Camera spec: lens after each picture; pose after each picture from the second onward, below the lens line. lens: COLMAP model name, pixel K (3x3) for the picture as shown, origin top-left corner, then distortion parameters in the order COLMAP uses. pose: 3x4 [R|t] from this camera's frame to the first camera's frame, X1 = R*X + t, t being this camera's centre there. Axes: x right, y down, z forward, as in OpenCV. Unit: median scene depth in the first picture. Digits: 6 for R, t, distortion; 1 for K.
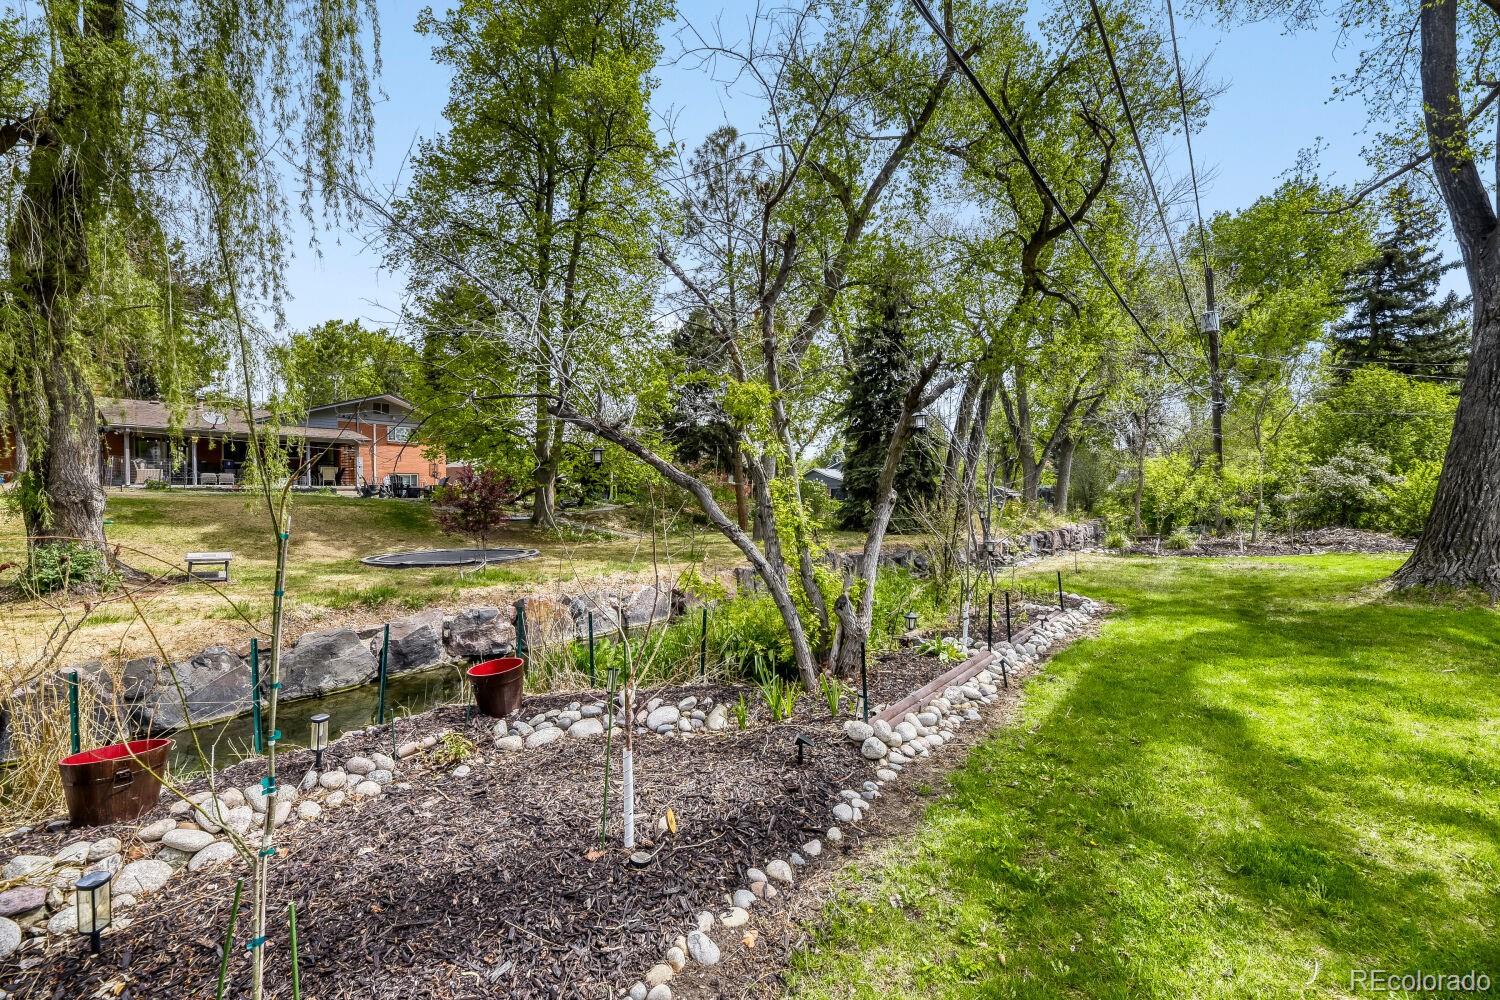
lens RADIAL K [[613.7, 0, 752.7], [0, 613.7, 498.2], [0, 0, 1]] dist [0.001004, -0.002893]
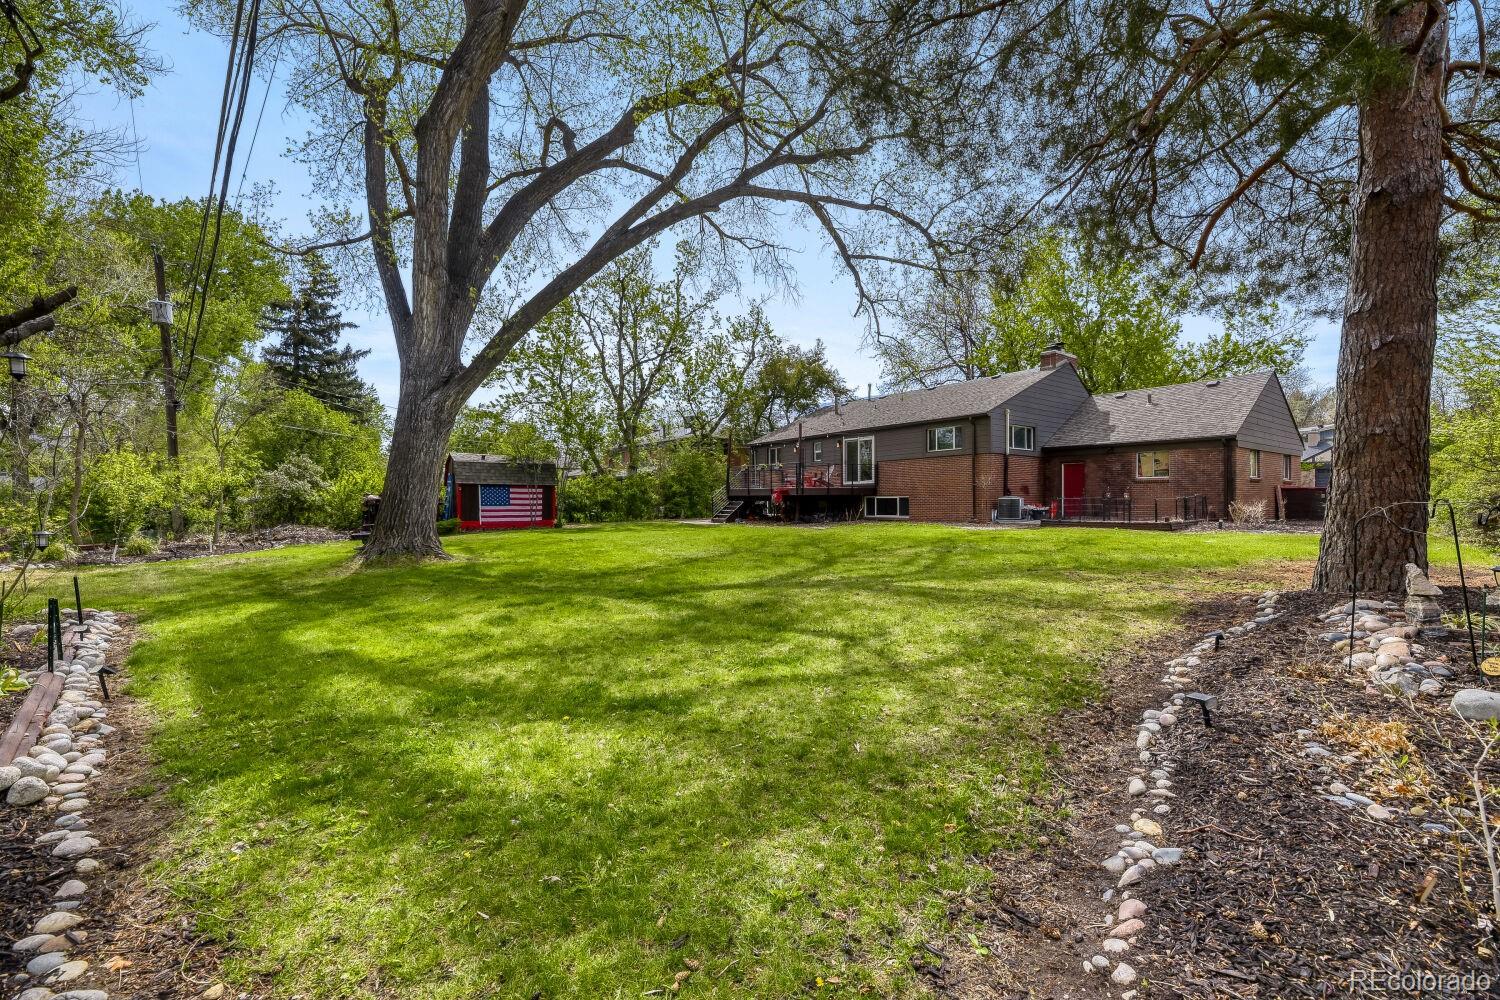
lens RADIAL K [[613.7, 0, 756.5], [0, 613.7, 505.1], [0, 0, 1]] dist [0.001004, -0.002893]
pose [[0.093193, -0.006559, 0.995626, -0.116888], [0.013072, 0.999900, 0.005363, 0.015385], [-0.995562, 0.012515, 0.093270, 0.006983]]
